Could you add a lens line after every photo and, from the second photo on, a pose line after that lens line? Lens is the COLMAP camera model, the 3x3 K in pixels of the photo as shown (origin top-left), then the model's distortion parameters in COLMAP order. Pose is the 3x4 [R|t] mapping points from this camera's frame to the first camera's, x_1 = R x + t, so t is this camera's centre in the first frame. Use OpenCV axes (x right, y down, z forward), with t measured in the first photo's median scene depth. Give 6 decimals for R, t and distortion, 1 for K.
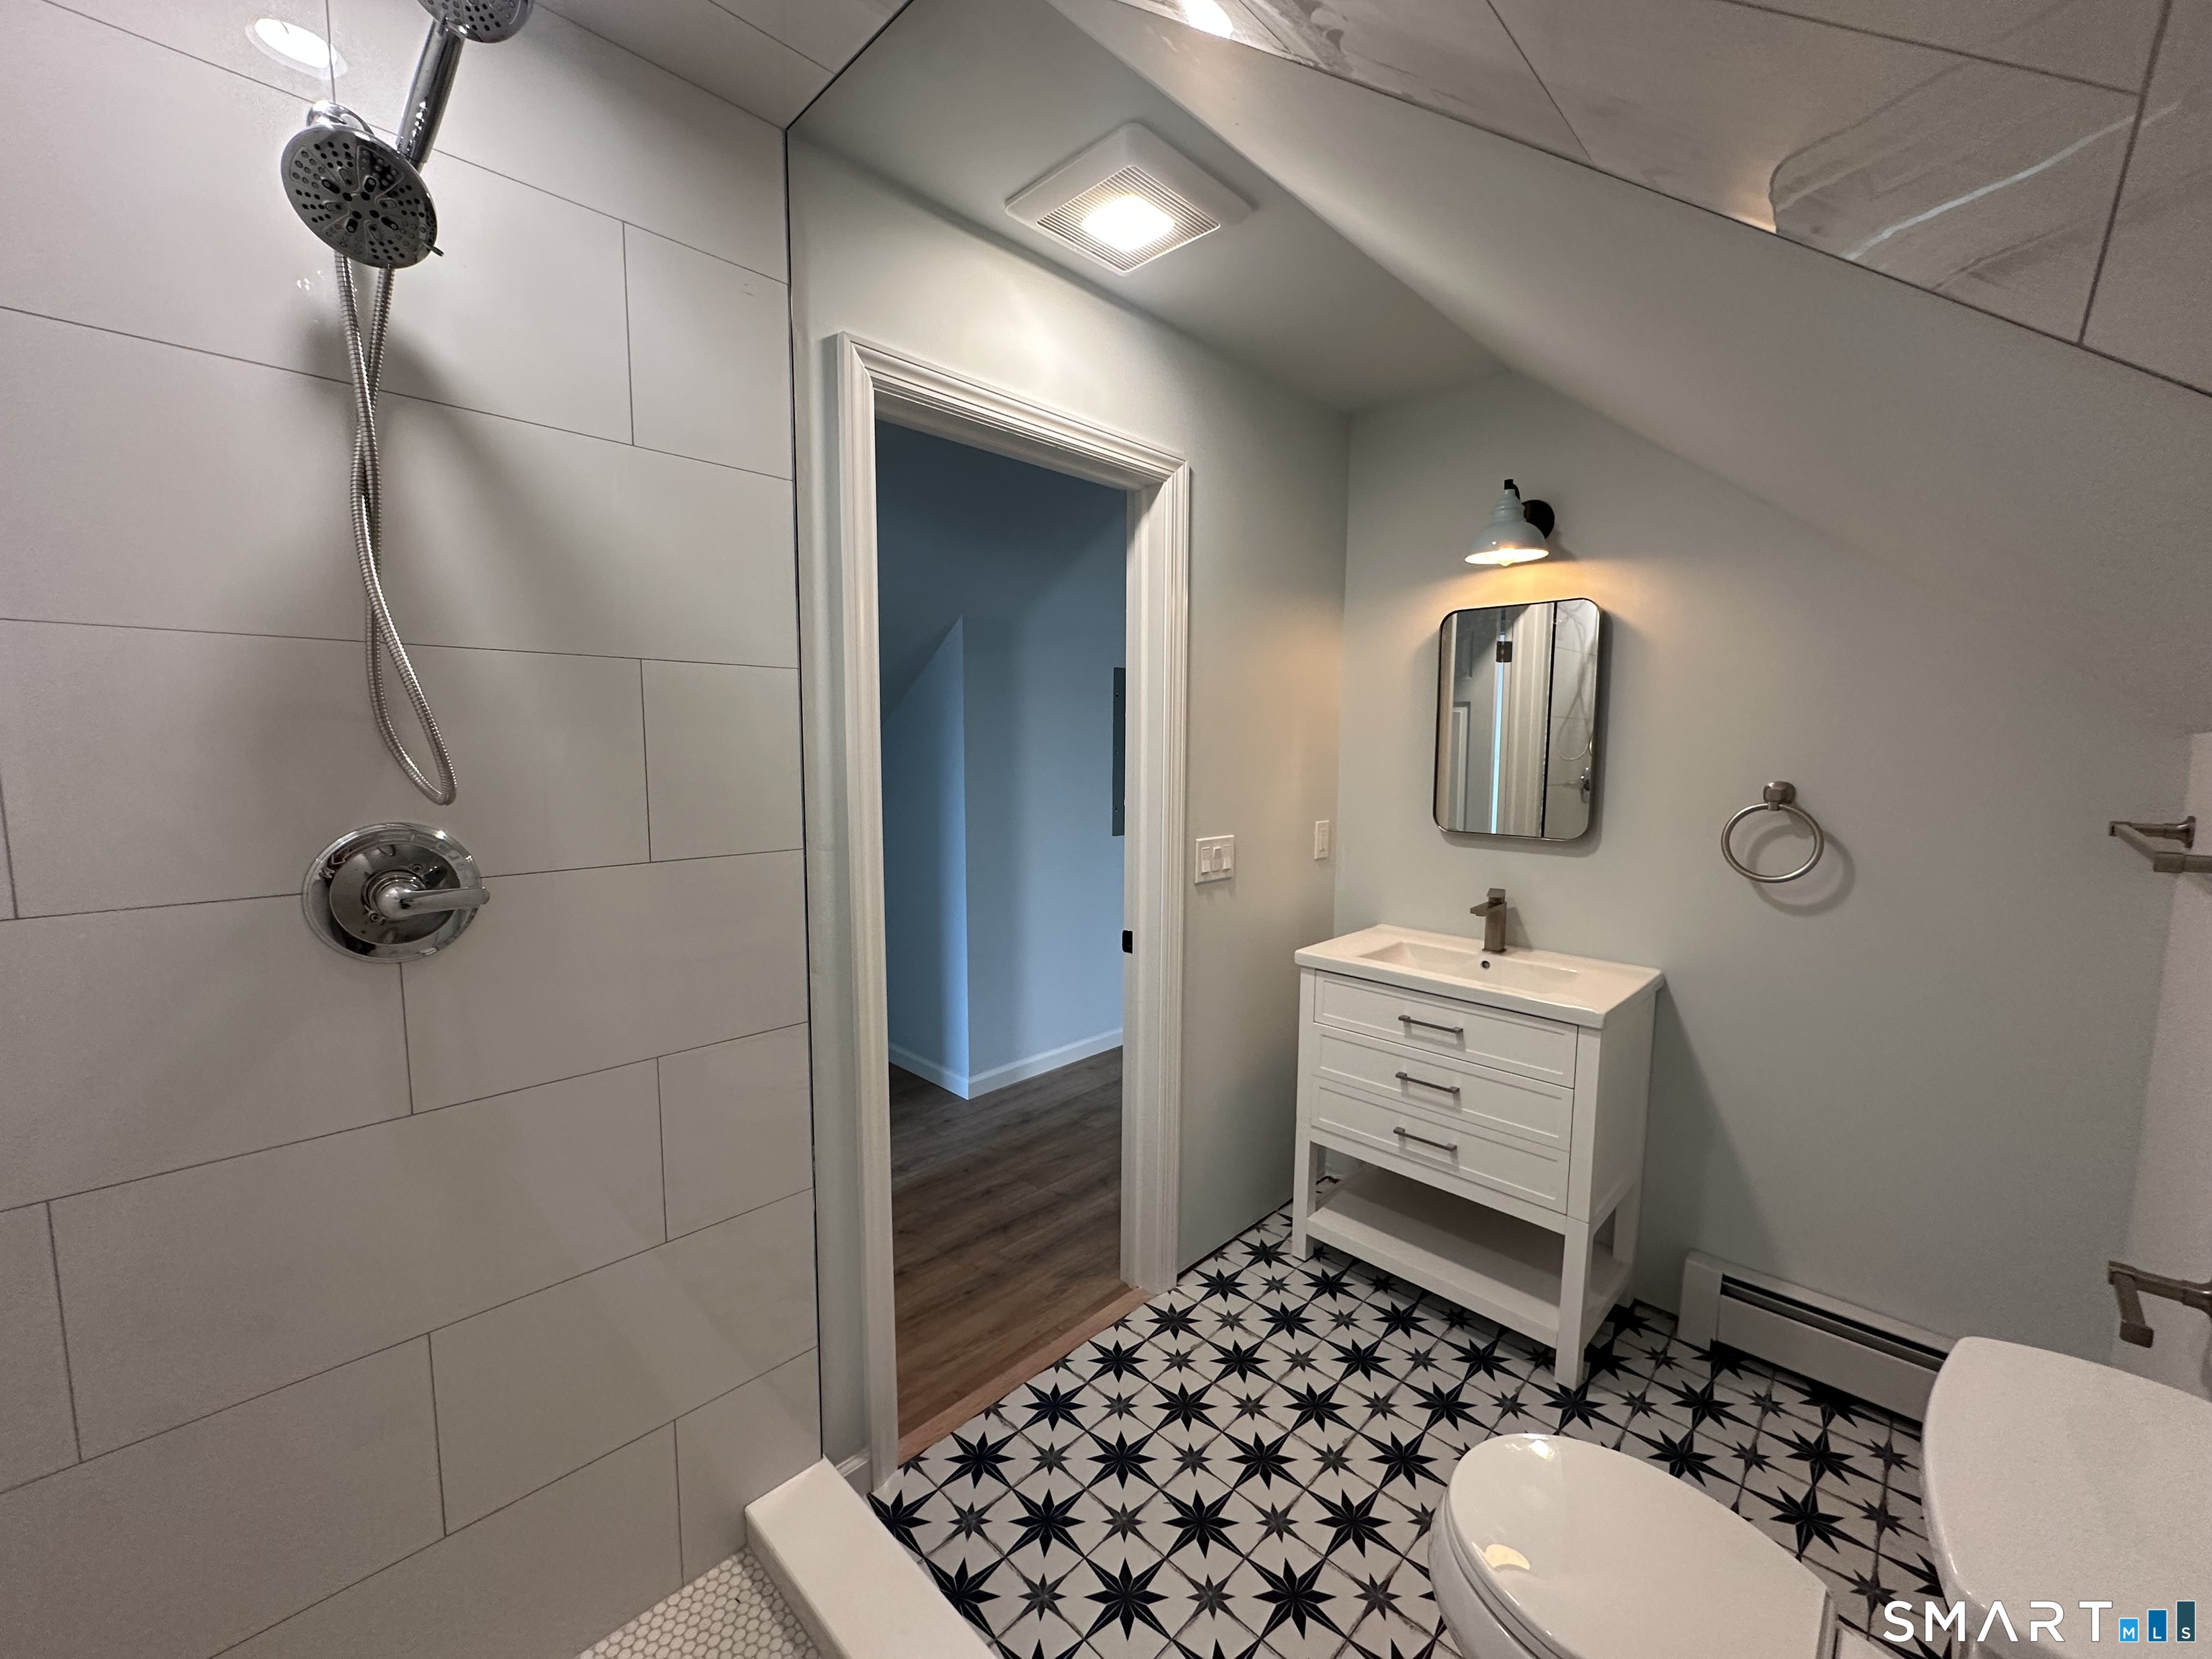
lens RADIAL K [[884.9, 0, 1098.0], [0, 884.9, 835.2], [0, 0, 1]] dist [-0.001940, 0.000003]
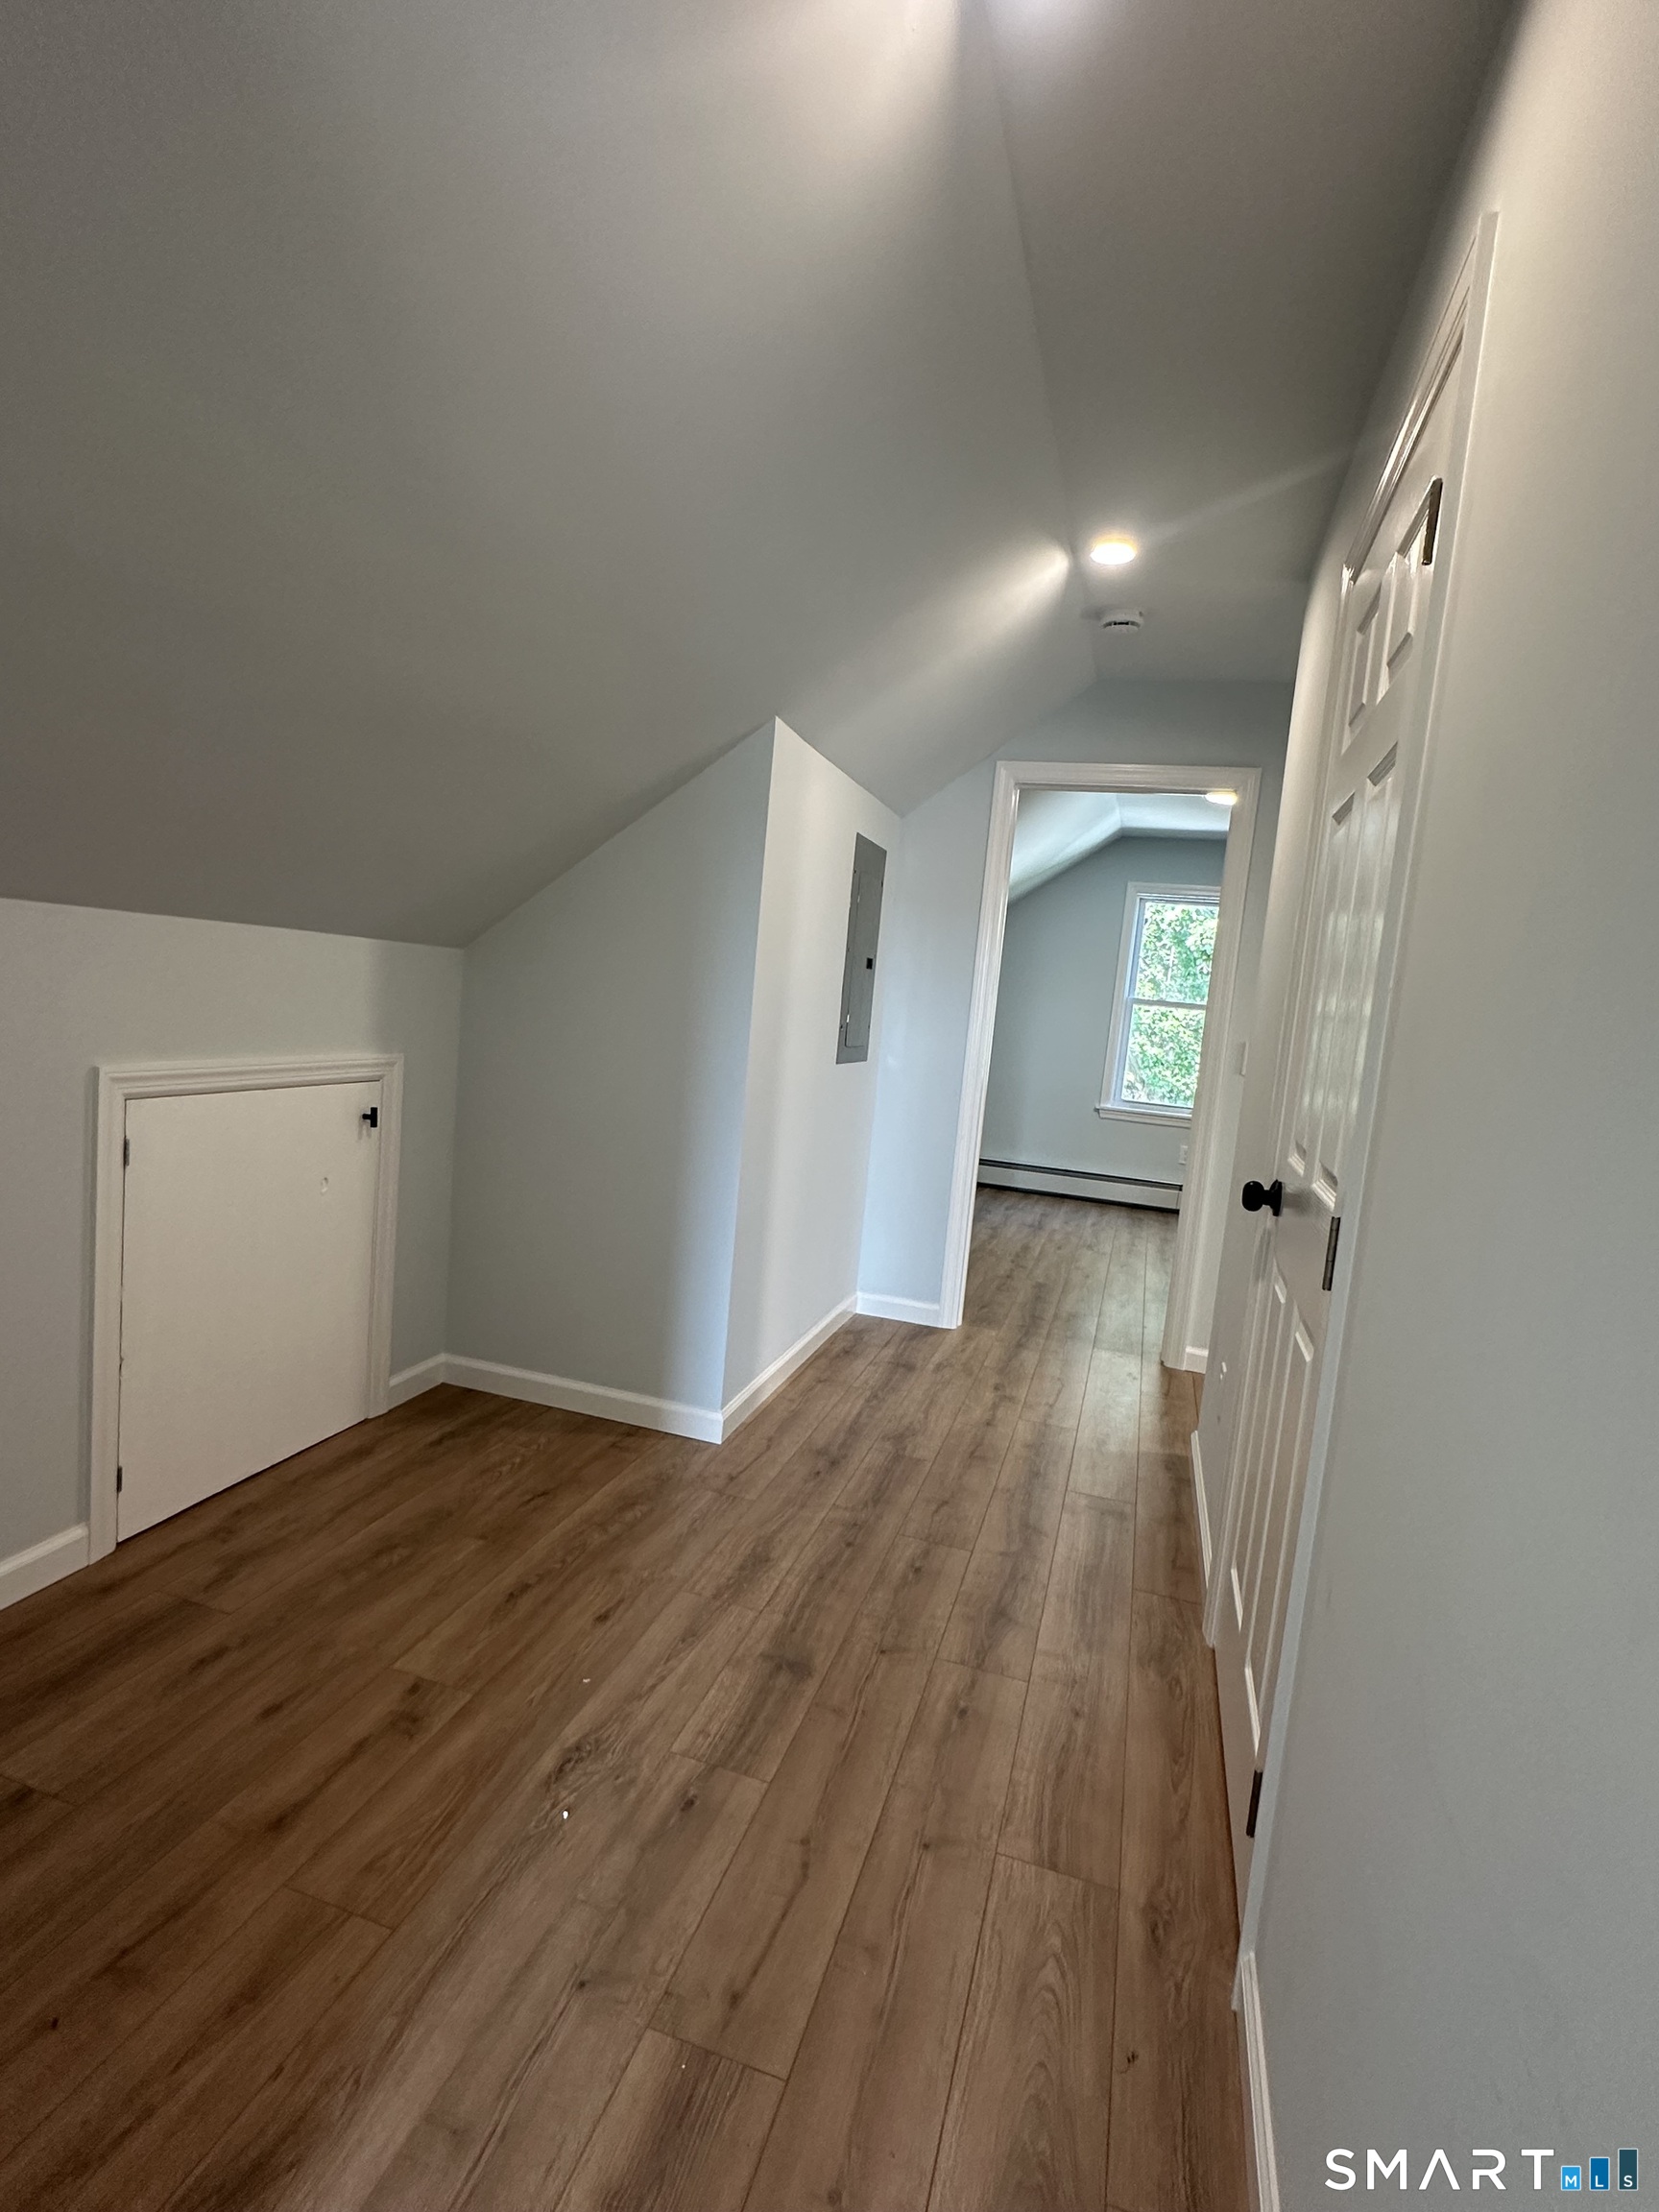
lens RADIAL K [[1091.3, 0, 827.6], [0, 1091.3, 1102.5], [0, 0, 1]] dist [-0.003029, -0.001941]
pose [[0.881974, 0.025610, 0.470601, -0.477371], [-0.031043, 0.999511, 0.003785, 0.038302], [-0.470274, -0.017947, 0.882338, 0.249168]]
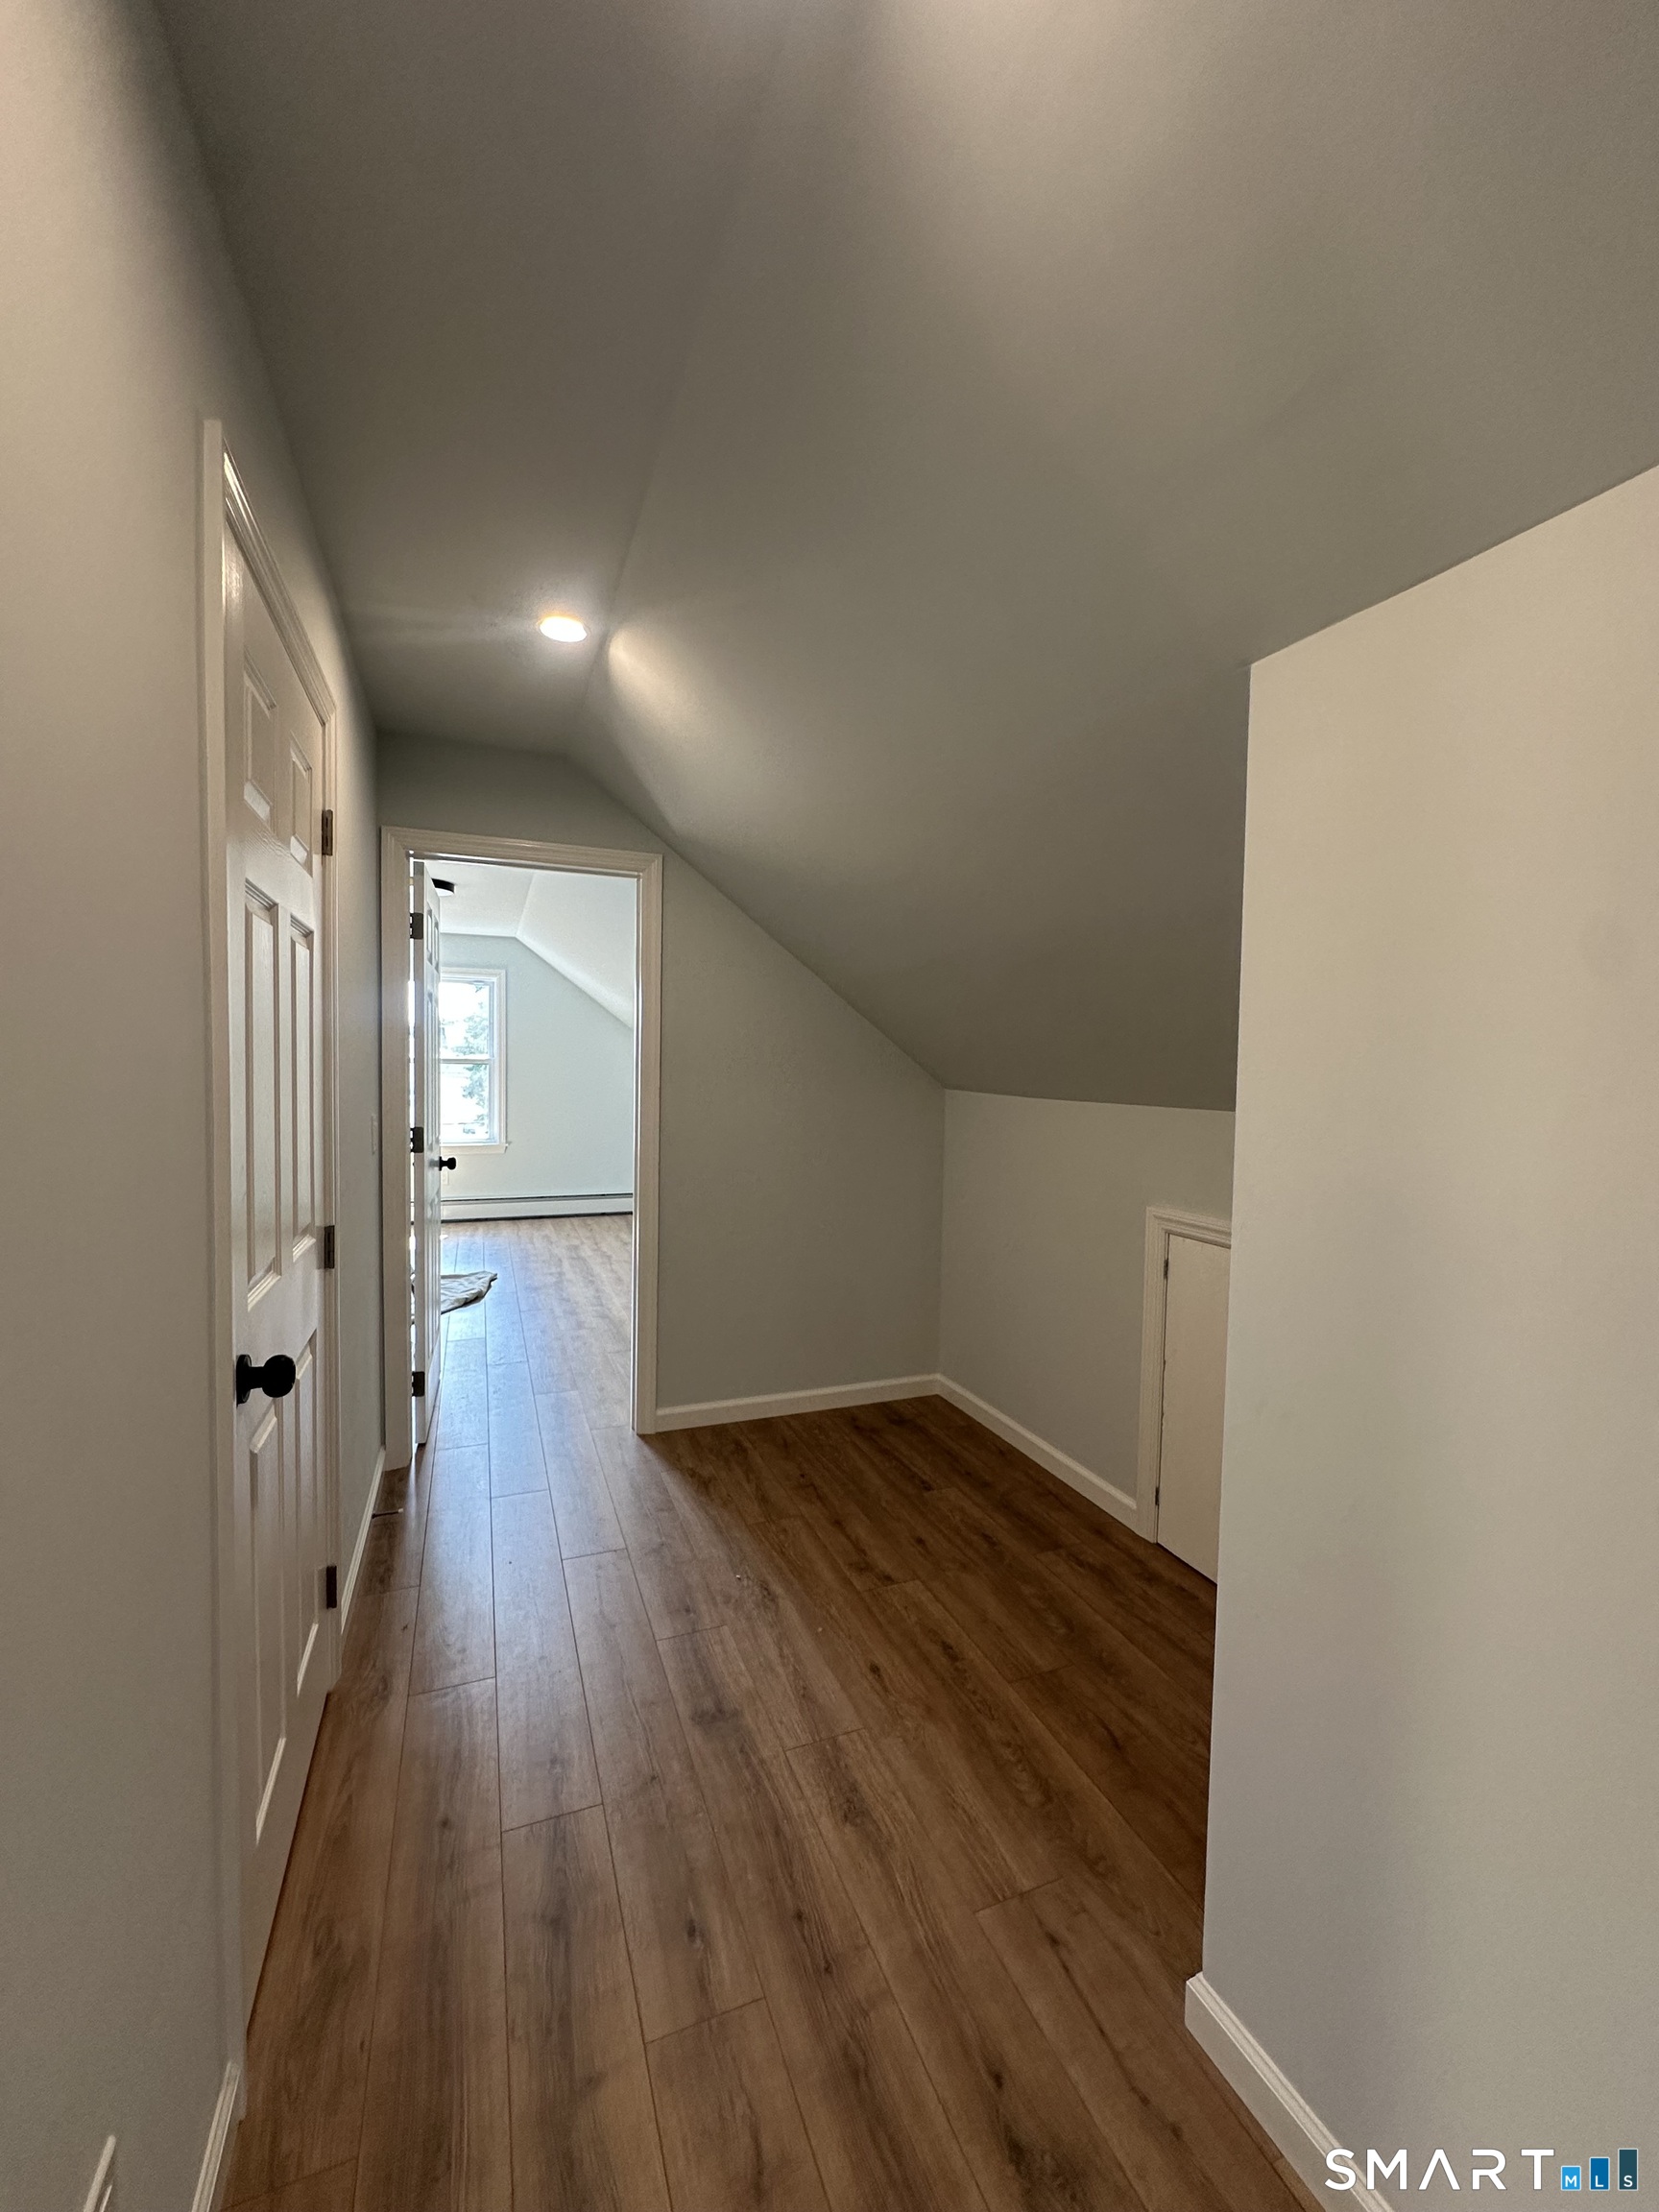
lens RADIAL K [[884.9, 0, 829.9], [0, 884.9, 1094.8], [0, 0, 1]] dist [-0.001940, 0.000003]
pose [[-0.402545, 0.016370, -0.915254, 0.230614], [-0.119591, 0.990330, 0.070311, -0.078076], [0.907555, 0.137760, -0.396695, 0.977918]]
